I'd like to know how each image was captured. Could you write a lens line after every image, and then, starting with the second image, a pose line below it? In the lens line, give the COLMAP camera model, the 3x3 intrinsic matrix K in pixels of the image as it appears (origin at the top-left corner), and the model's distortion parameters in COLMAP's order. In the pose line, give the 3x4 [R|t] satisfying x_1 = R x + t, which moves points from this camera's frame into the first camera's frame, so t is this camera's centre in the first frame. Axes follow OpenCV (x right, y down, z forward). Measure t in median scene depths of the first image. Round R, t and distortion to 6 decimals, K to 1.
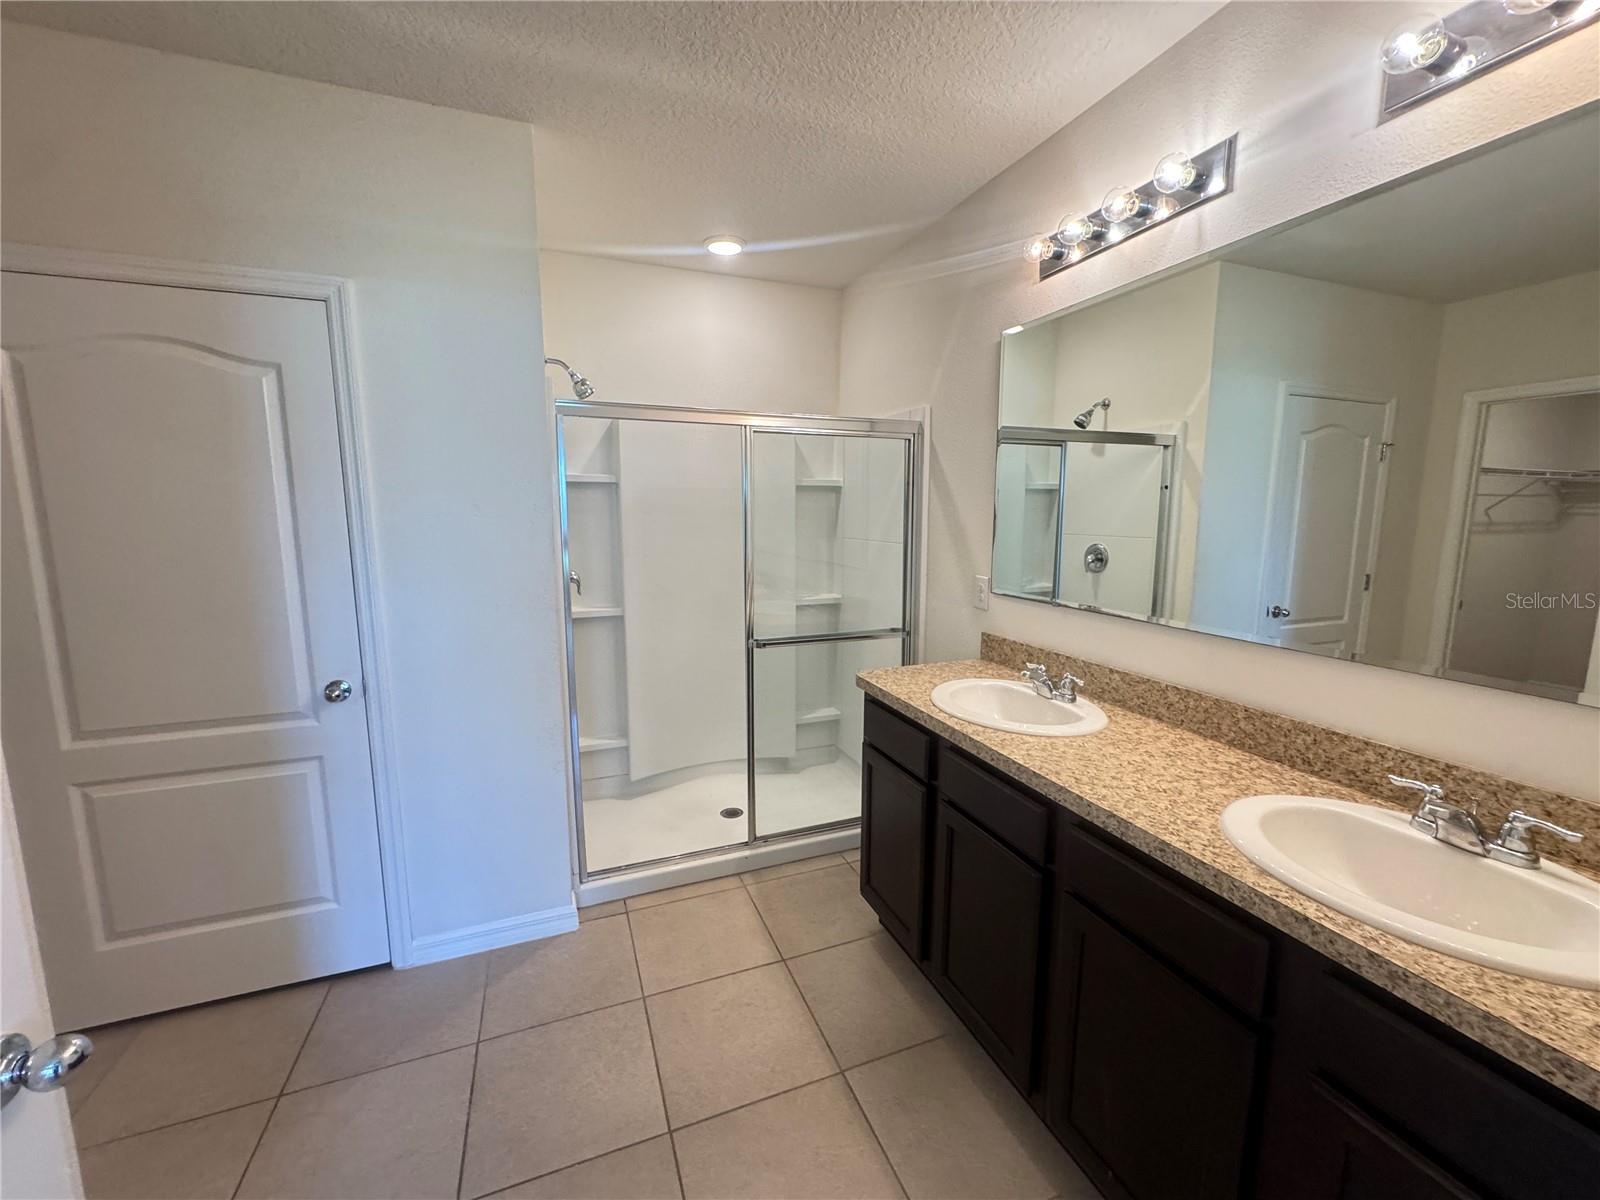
lens RADIAL K [[641.7, 0, 800.0], [0, 641.7, 600.0], [0, 0, 1]] dist [-0.001530, -0.000173]
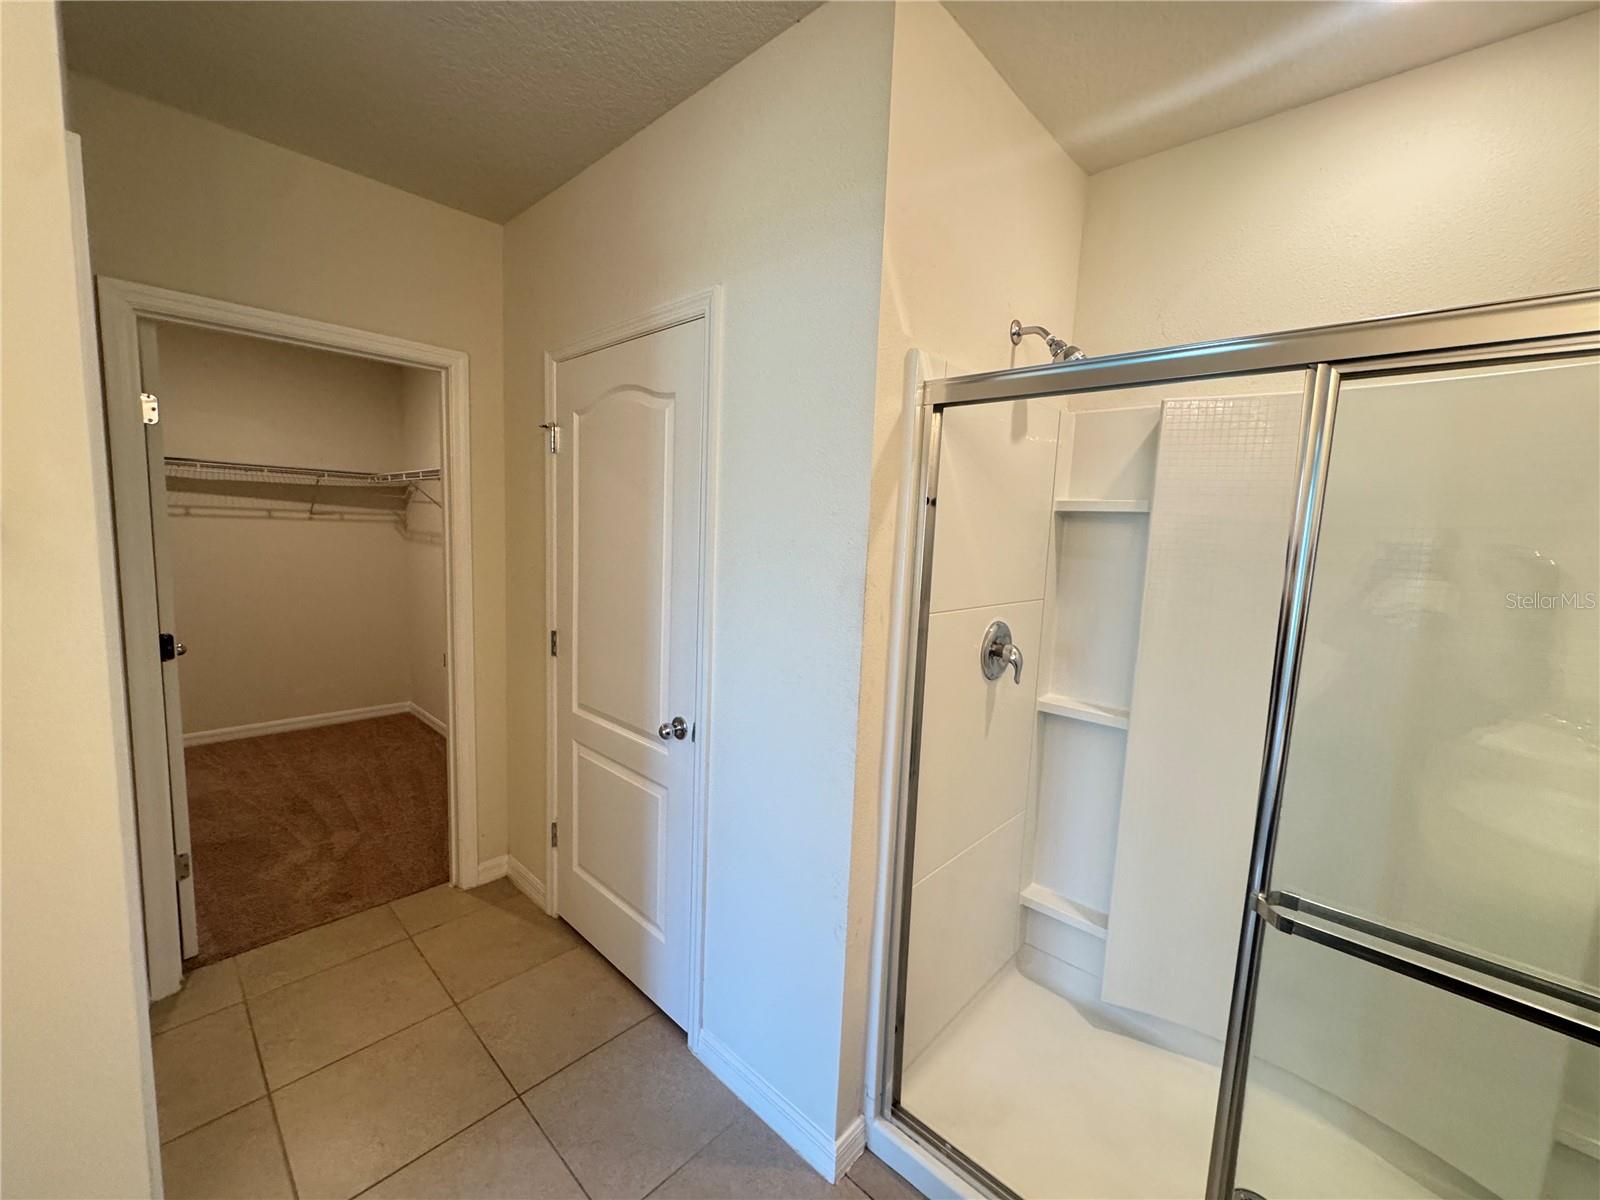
lens RADIAL K [[640.3, 0, 800.0], [0, 640.3, 600.0], [0, 0, 1]] dist [0.002242, 0.000211]
pose [[0.432120, 0.120751, -0.893696, 0.186197], [-0.165133, 0.984834, 0.053220, -0.125581], [0.886568, 0.124581, 0.445506, 0.707100]]
